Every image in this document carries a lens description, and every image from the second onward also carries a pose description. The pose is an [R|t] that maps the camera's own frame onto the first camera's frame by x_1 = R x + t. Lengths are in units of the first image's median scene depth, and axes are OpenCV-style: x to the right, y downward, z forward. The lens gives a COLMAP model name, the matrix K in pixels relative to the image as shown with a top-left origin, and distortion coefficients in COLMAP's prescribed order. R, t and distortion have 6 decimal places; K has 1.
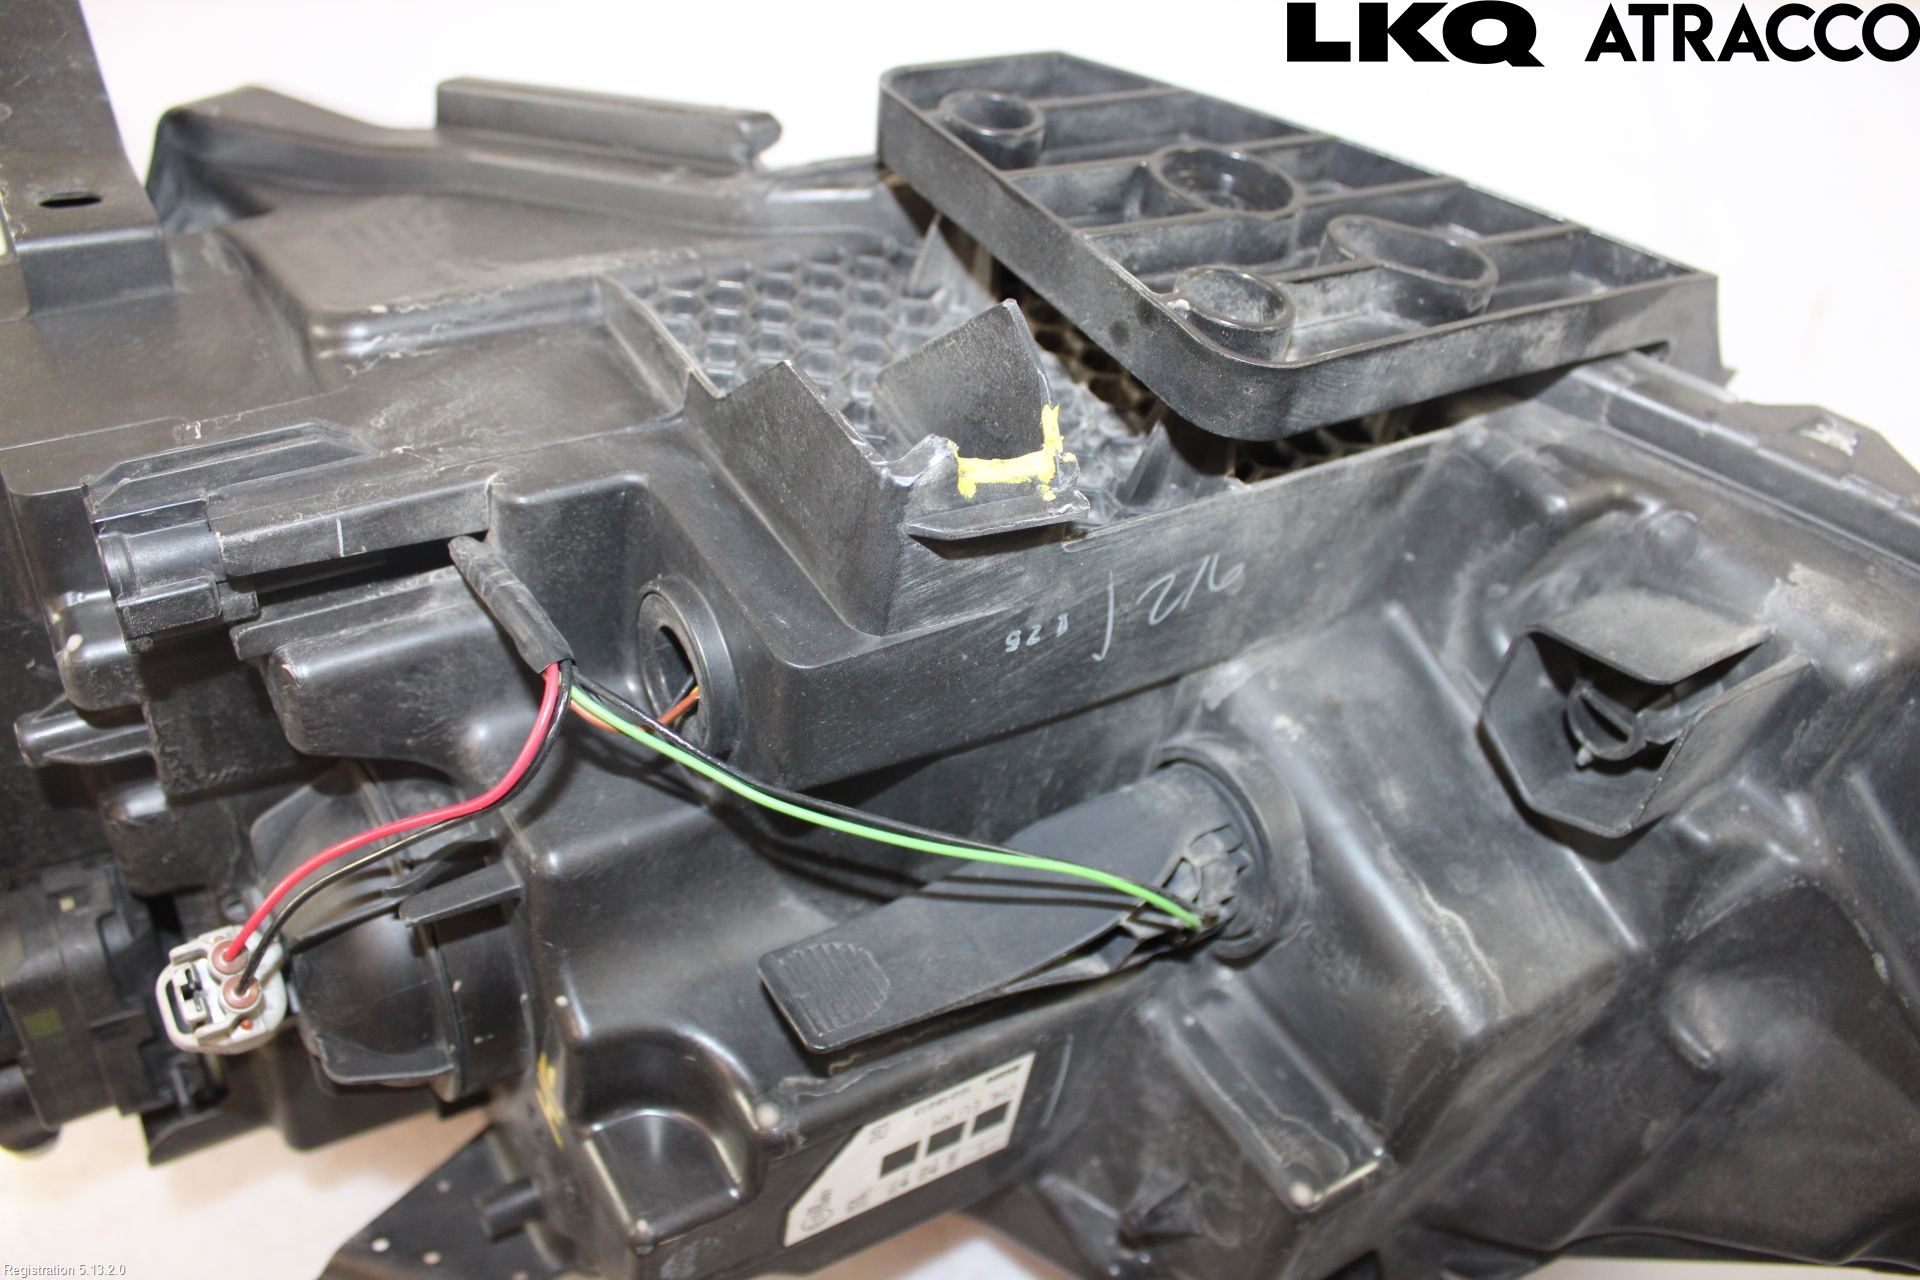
lens RADIAL K [[1560.5, 0, 960.0], [0, 1560.5, 640.0], [0, 0, 1]] dist [-0.190678, 0.161377]
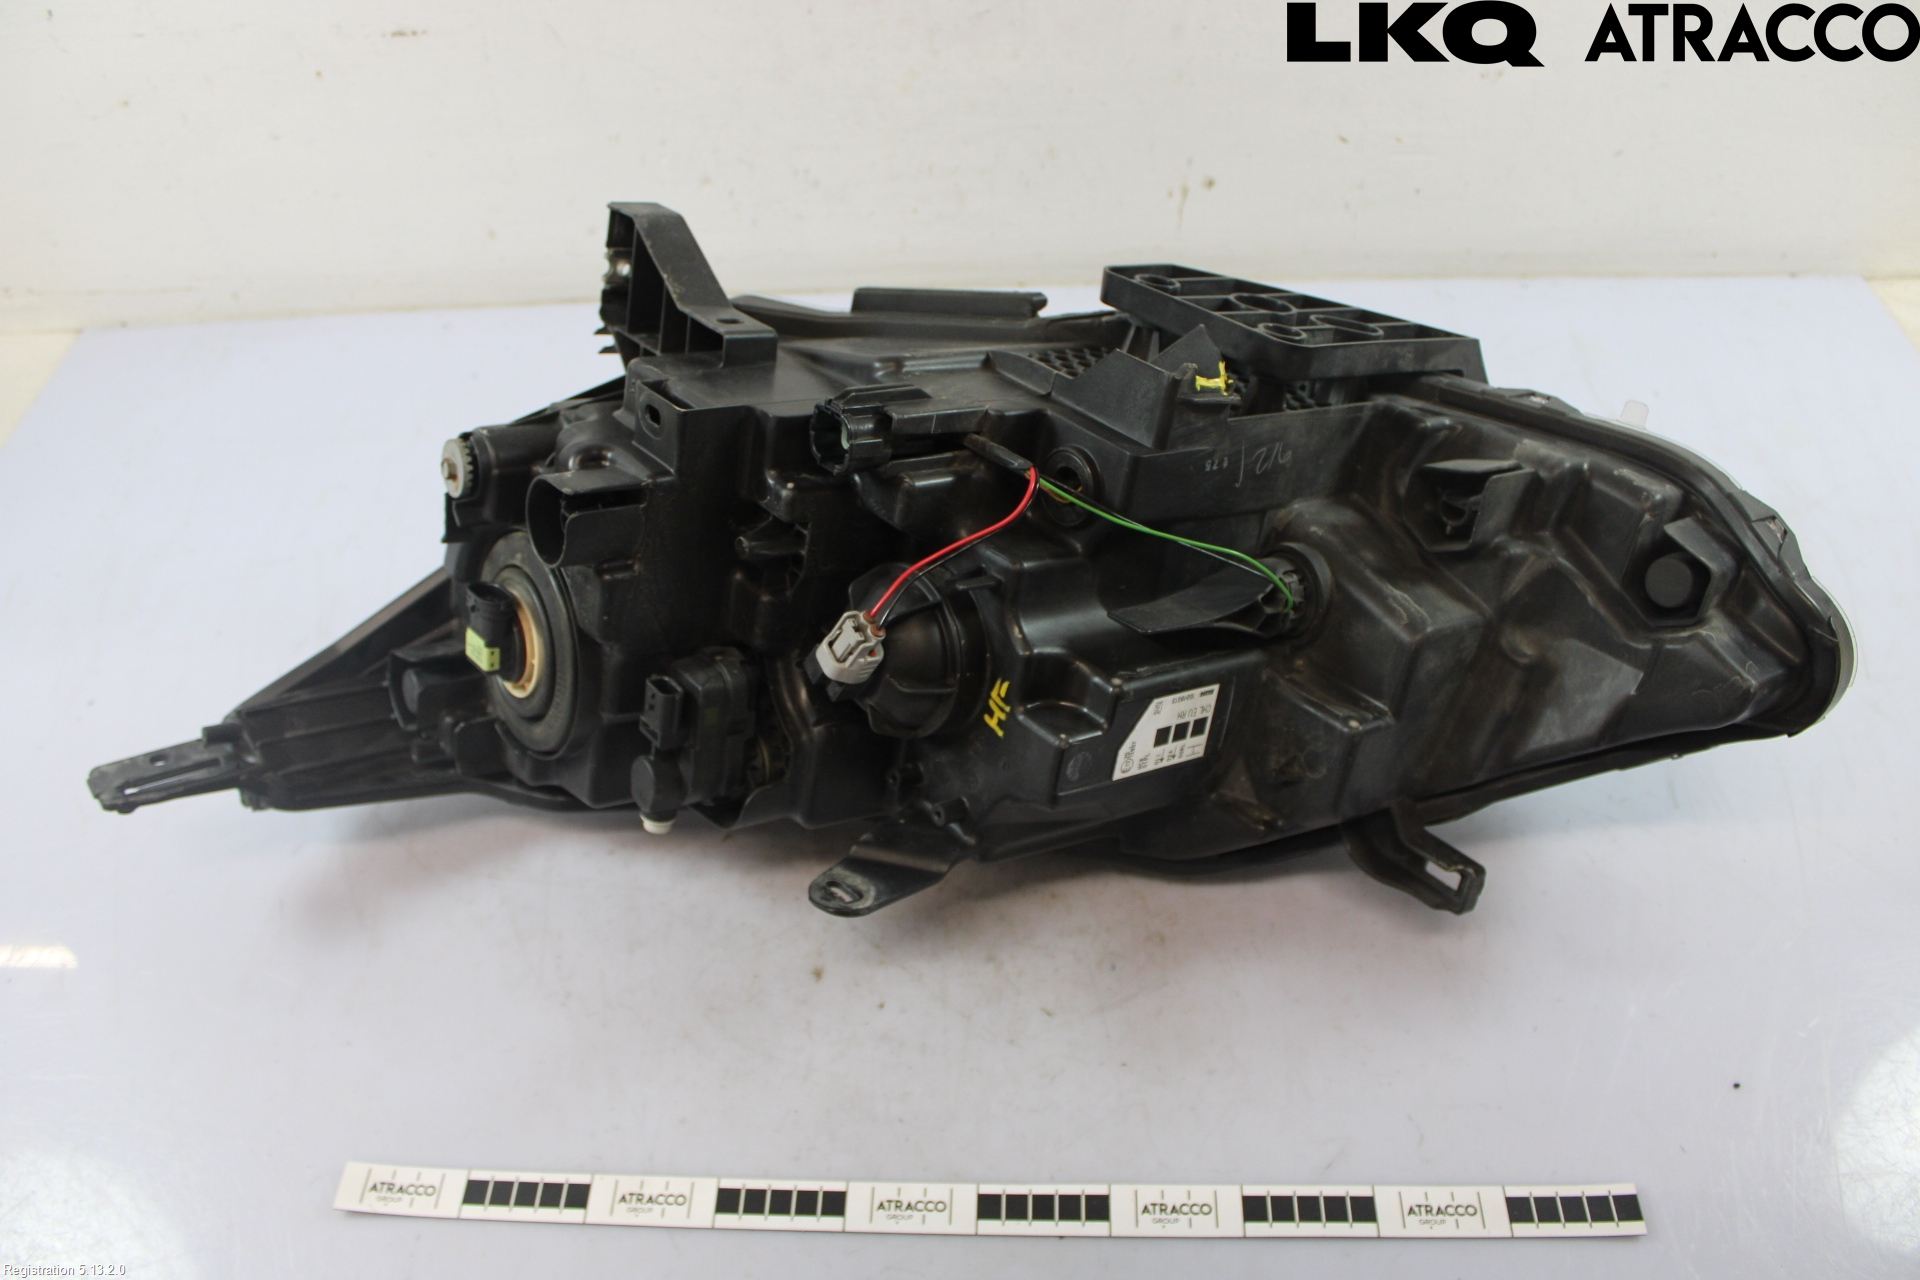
lens RADIAL K [[1560.5, 0, 960.0], [0, 1560.5, 640.0], [0, 0, 1]] dist [-0.190678, 0.161377]
pose [[0.996037, -0.042917, 0.077895, -0.485814], [0.061149, 0.966460, -0.249433, 0.742783], [-0.064577, 0.253207, 0.965254, -1.085662]]
